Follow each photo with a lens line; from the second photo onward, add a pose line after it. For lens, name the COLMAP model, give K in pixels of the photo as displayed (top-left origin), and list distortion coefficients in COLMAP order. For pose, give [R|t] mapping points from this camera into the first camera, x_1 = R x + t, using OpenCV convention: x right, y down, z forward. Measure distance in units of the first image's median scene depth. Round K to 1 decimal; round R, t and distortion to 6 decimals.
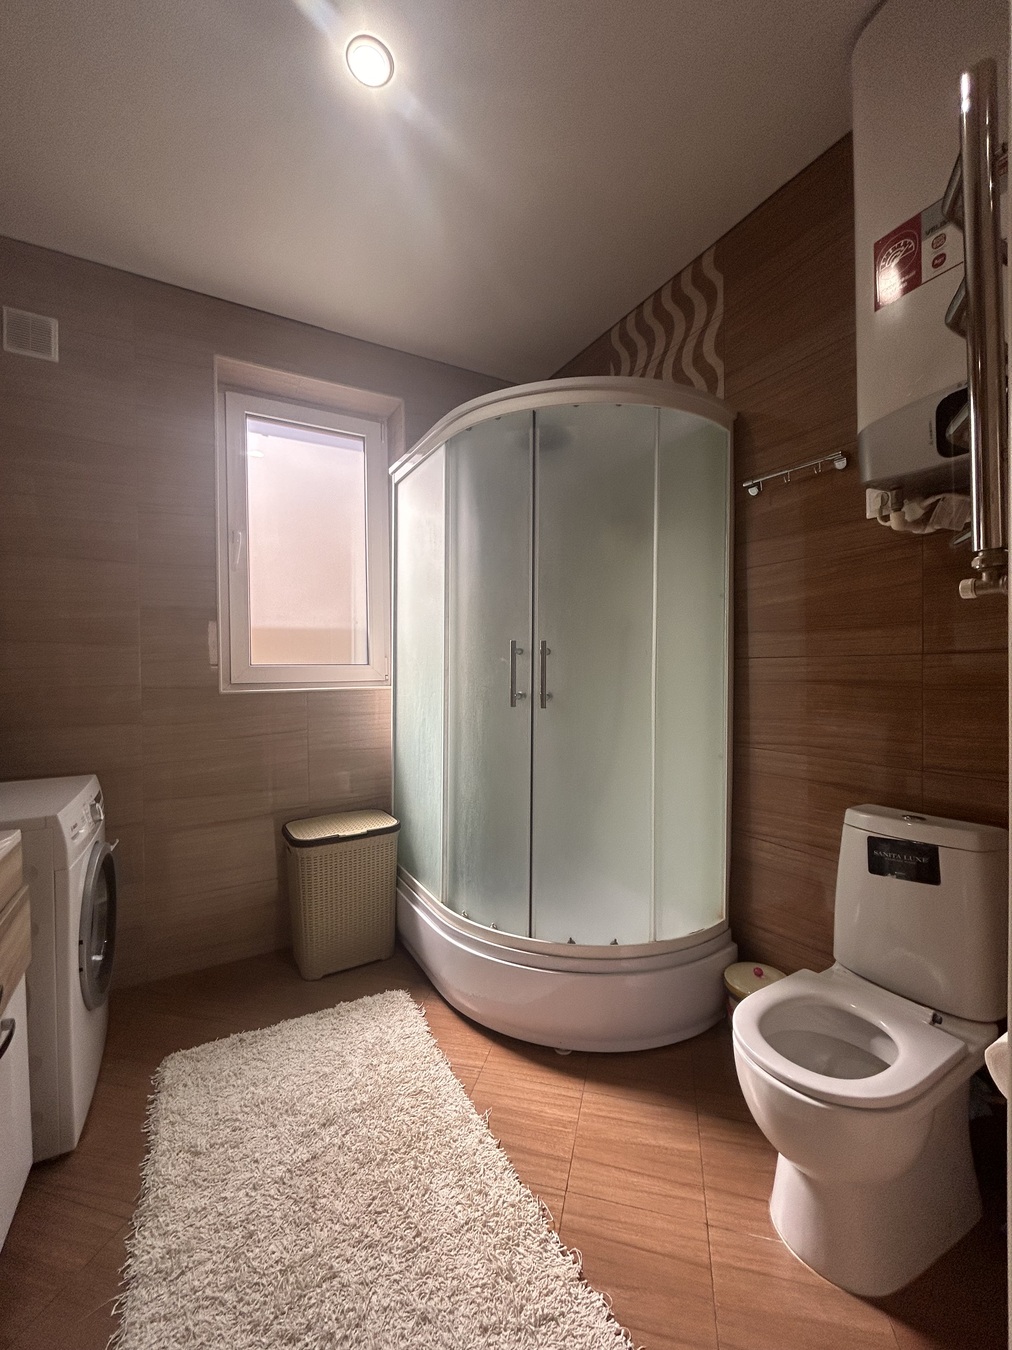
lens RADIAL K [[546.8, 0, 506.0], [0, 546.8, 675.0], [0, 0, 1]] dist [-0.003439, -0.000036]
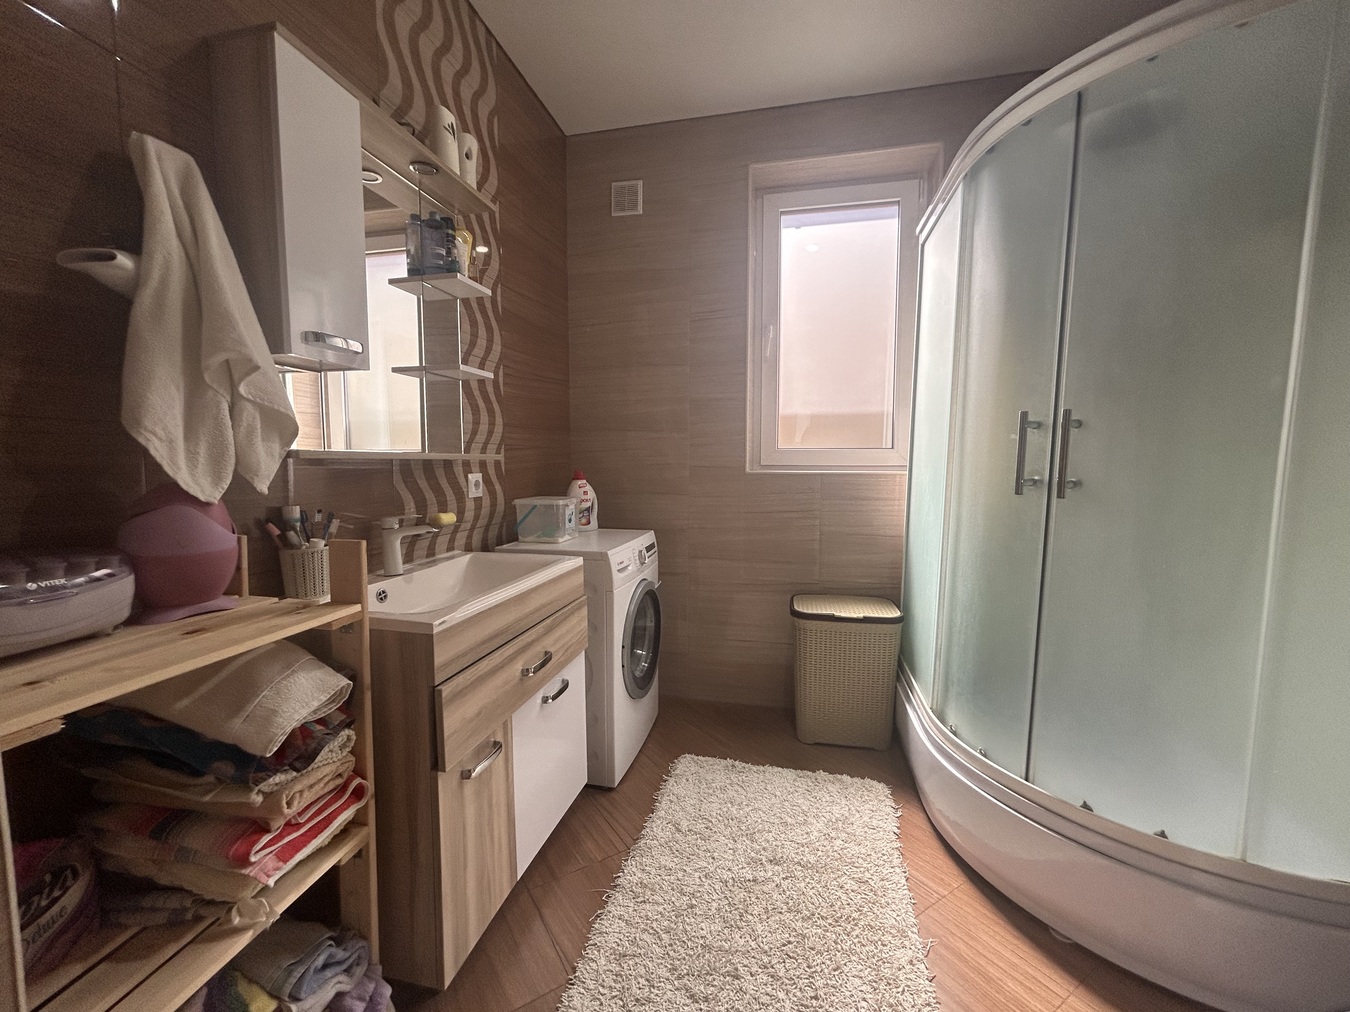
lens RADIAL K [[549.9, 0, 676.3], [0, 549.9, 504.3], [0, 0, 1]] dist [0.002060, 0.000388]
pose [[0.734821, 0.062421, -0.675383, 0.190982], [-0.017187, 0.997150, 0.073460, 0.021896], [0.678043, -0.042373, 0.733800, 0.068581]]
